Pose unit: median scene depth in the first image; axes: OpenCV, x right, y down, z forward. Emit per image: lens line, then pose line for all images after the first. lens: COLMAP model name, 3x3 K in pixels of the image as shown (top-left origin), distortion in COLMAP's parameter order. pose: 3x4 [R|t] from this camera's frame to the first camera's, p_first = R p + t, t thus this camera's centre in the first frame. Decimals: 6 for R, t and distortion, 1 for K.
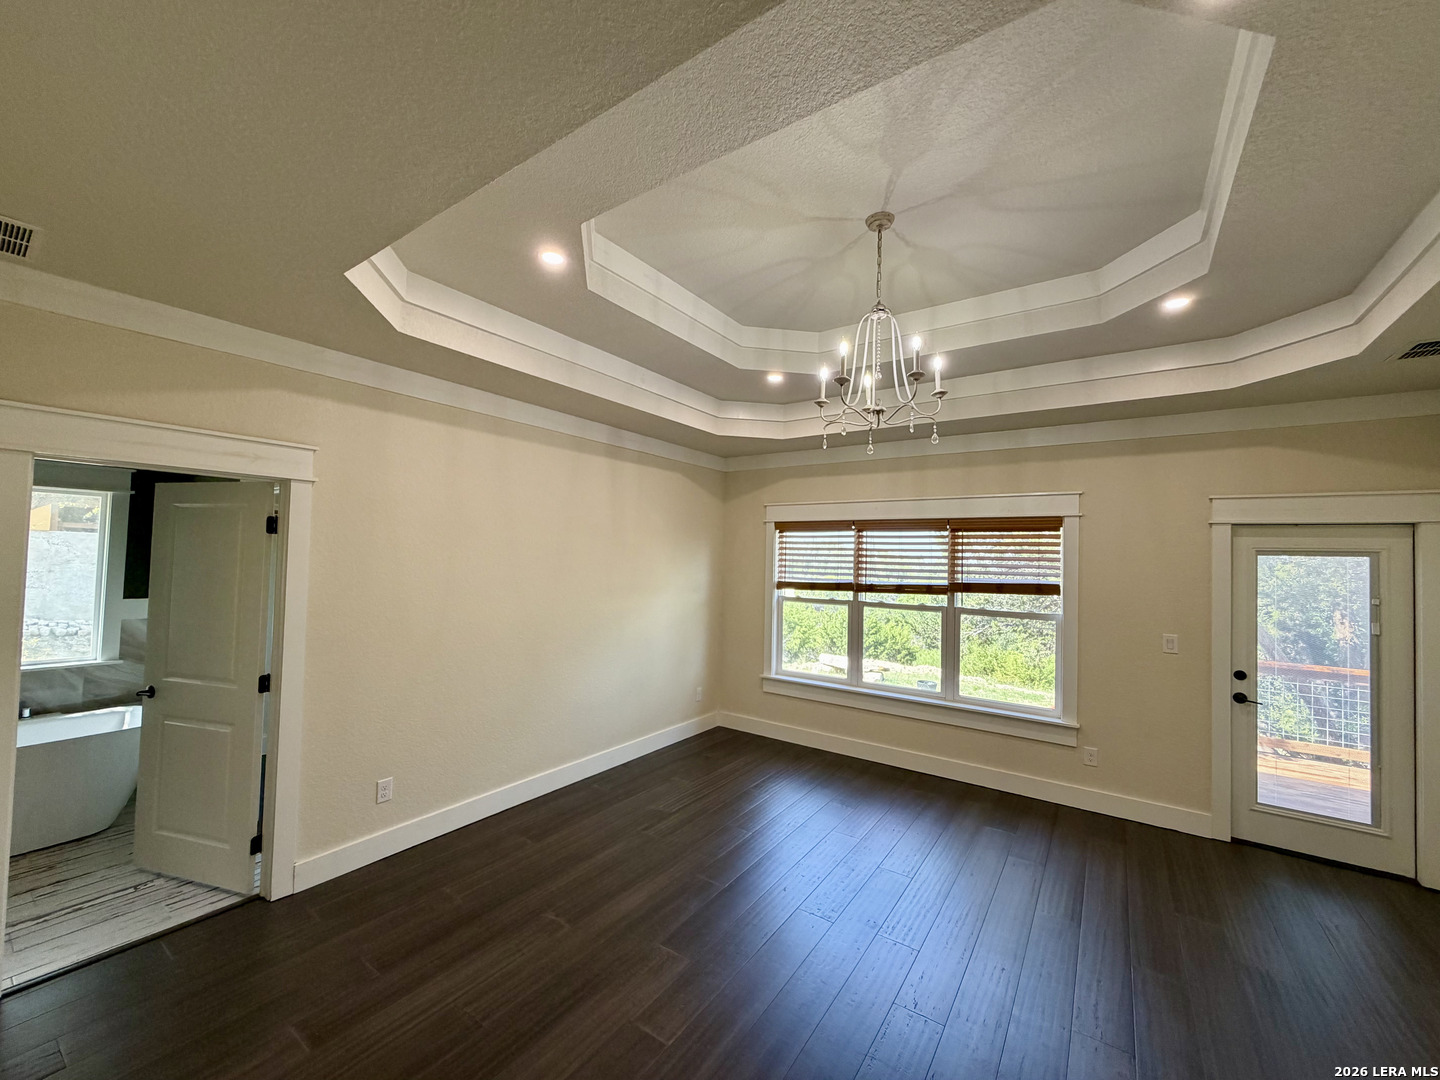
lens RADIAL K [[573.7, 0, 714.5], [0, 573.7, 541.1], [0, 0, 1]] dist [-0.002819, -0.000239]
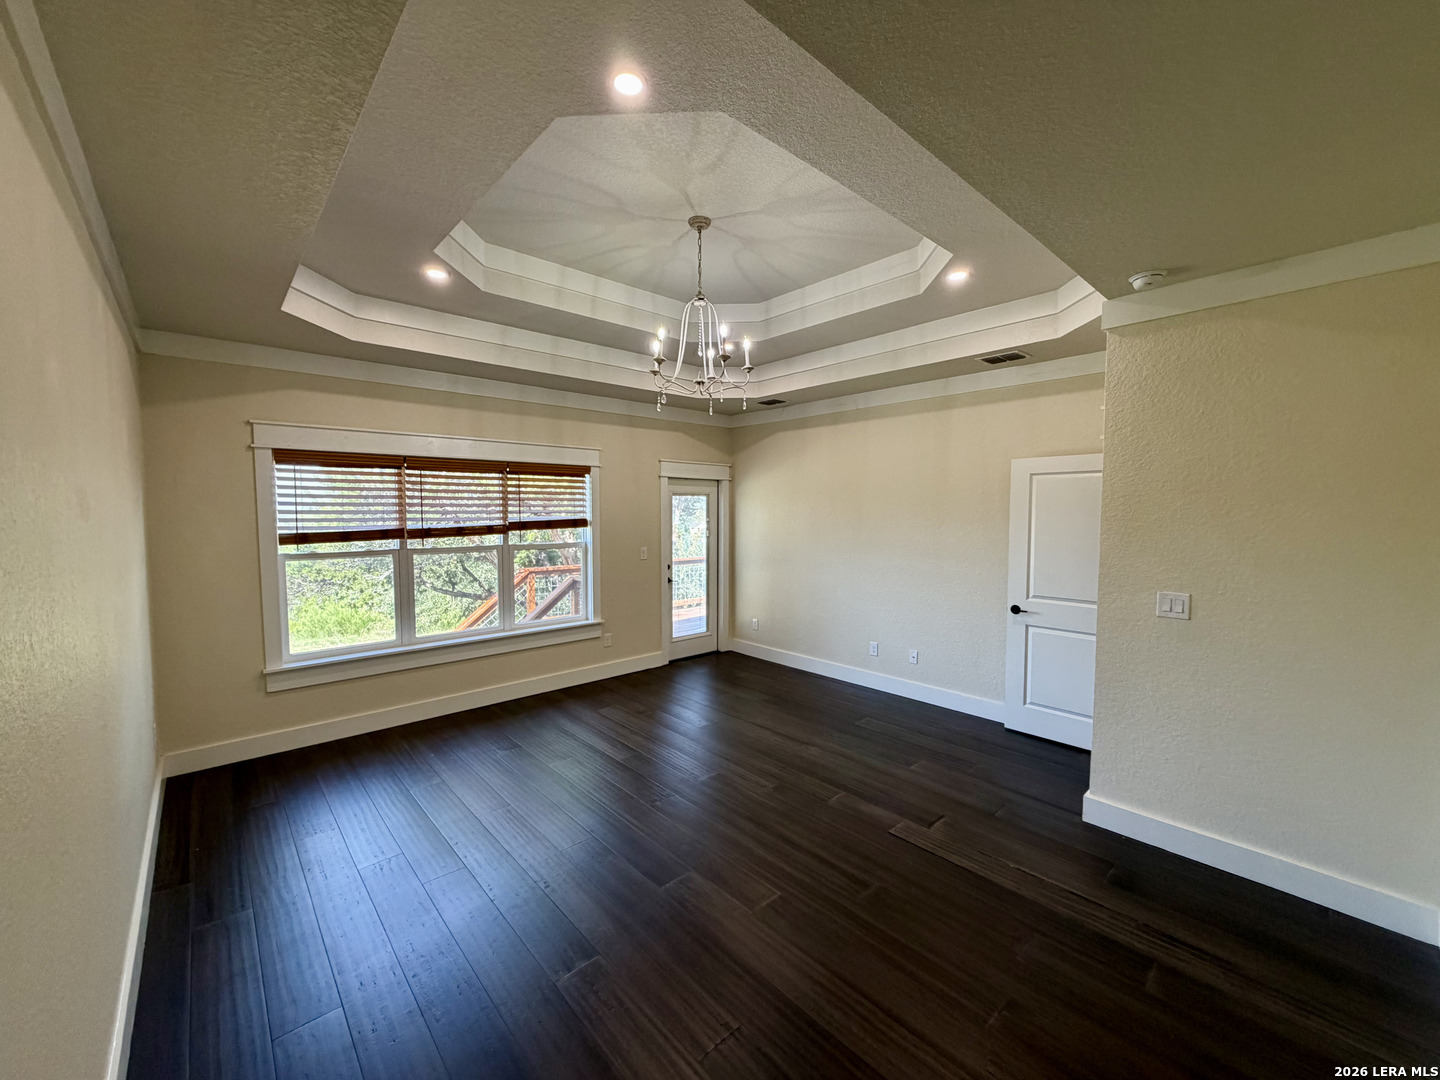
lens RADIAL K [[573.7, 0, 714.5], [0, 573.7, 541.1], [0, 0, 1]] dist [-0.002819, -0.000239]
pose [[0.229858, -0.082131, 0.969752, -0.578672], [-0.027553, 0.995484, 0.090841, 0.000193], [-0.972834, -0.047600, 0.226557, 0.410674]]
